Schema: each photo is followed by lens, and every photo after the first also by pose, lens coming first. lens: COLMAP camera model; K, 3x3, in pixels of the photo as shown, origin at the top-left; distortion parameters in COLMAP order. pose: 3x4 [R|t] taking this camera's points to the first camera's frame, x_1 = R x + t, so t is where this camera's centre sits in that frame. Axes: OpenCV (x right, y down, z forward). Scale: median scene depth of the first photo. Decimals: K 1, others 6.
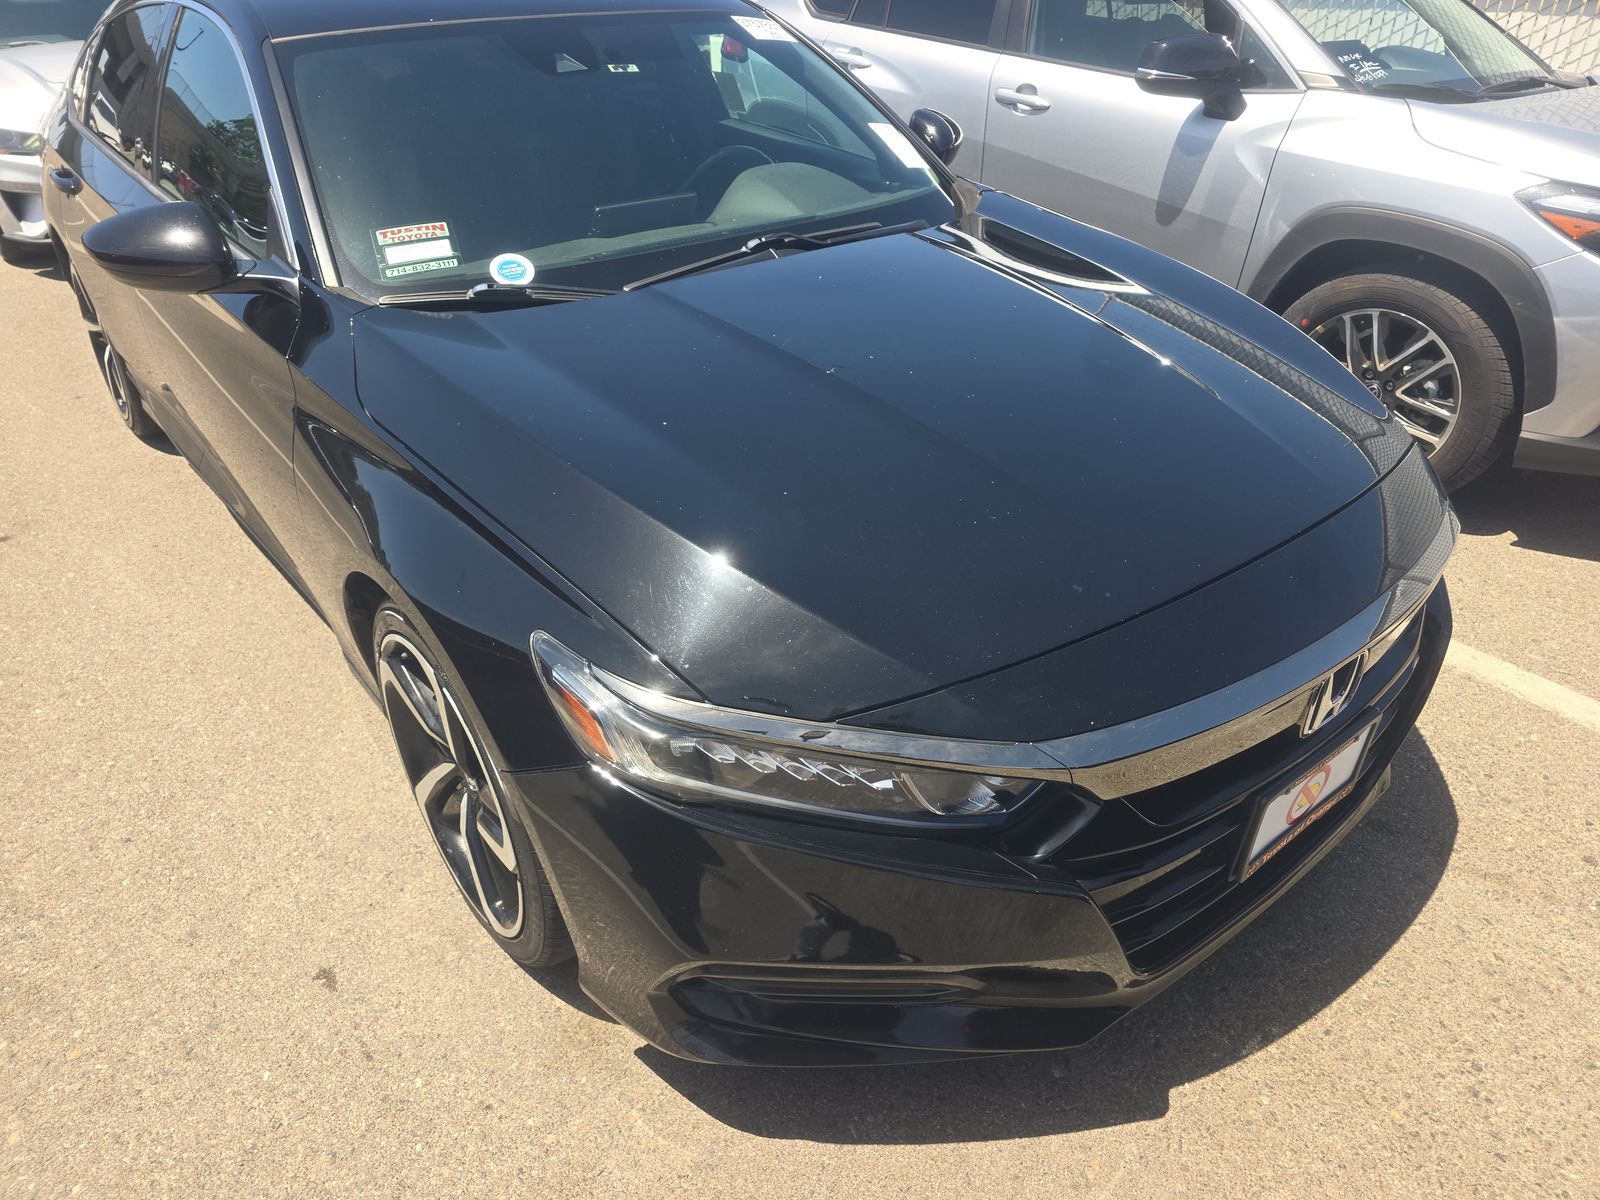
lens RADIAL K [[1059.0, 0, 800.0], [0, 1059.0, 600.0], [0, 0, 1]] dist [0.041720, -0.036141]
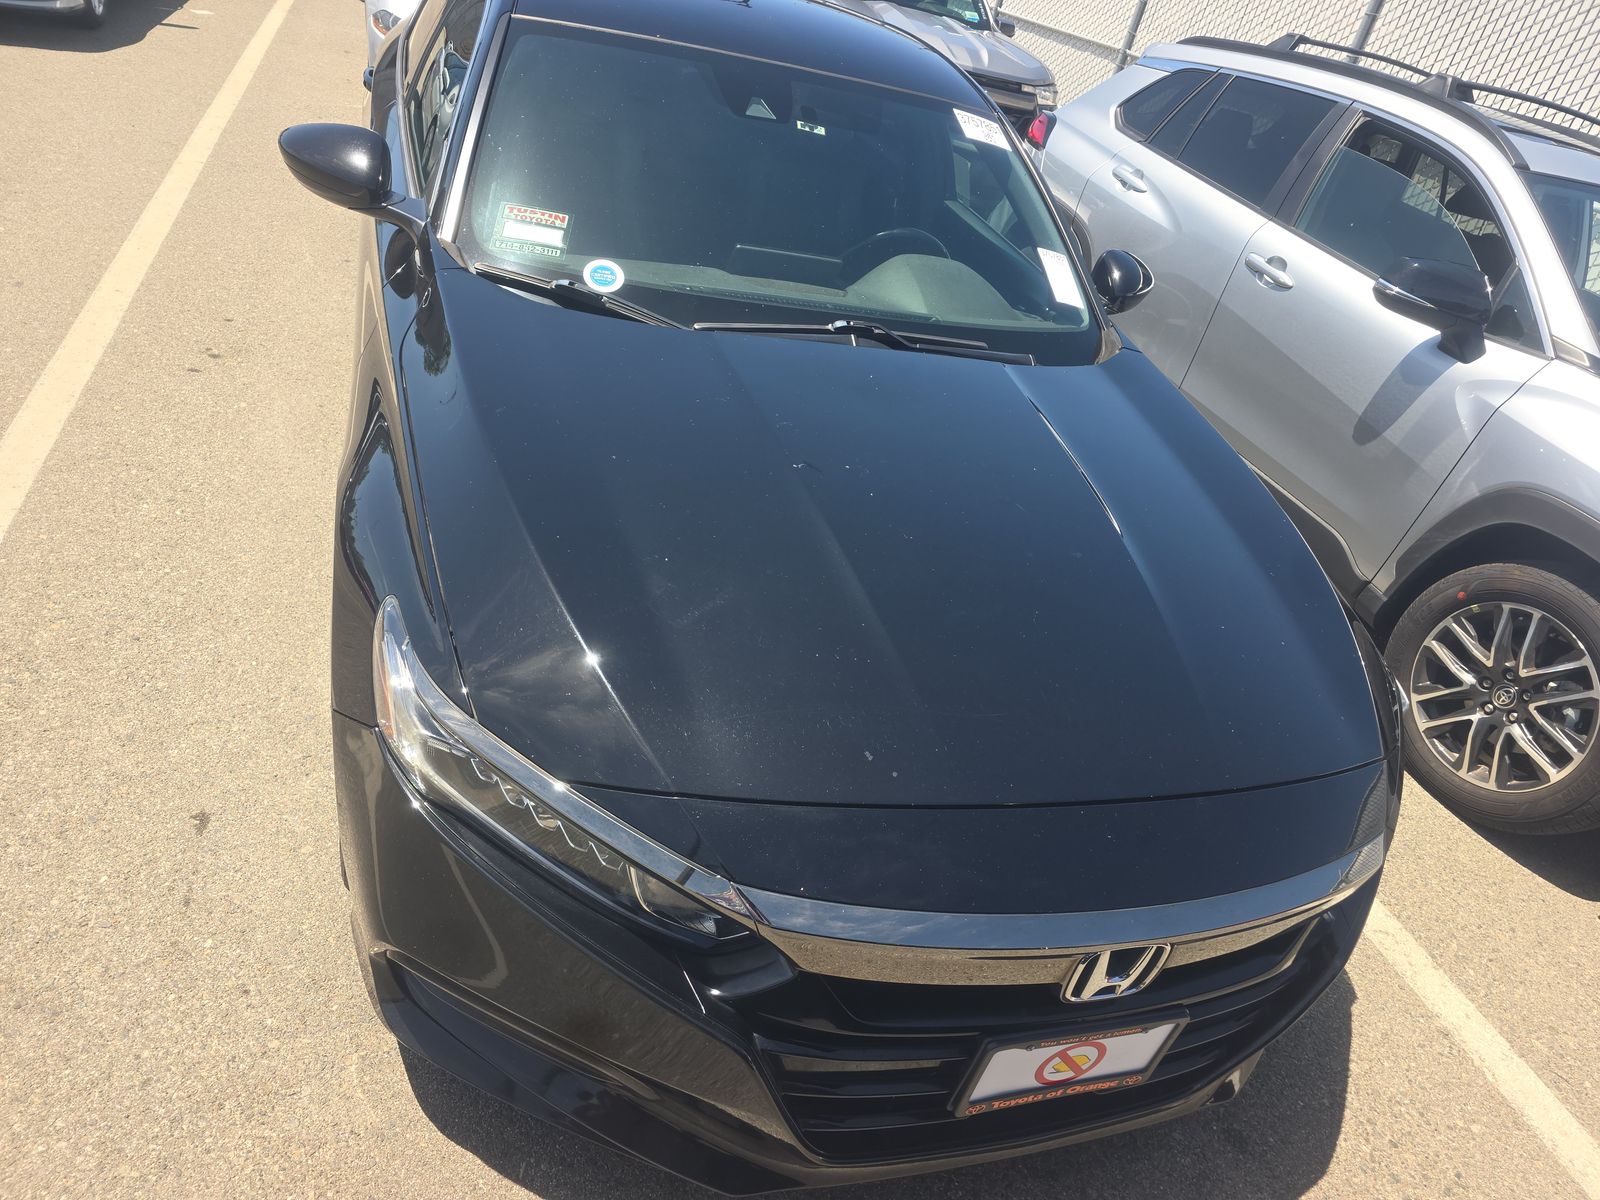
lens RADIAL K [[1059.0, 0, 800.0], [0, 1059.0, 600.0], [0, 0, 1]] dist [0.041720, -0.036141]
pose [[0.910774, 0.365848, -0.191434, 0.198297], [-0.371981, 0.928231, 0.004183, -0.073966], [0.179225, 0.067400, 0.981497, 0.010482]]
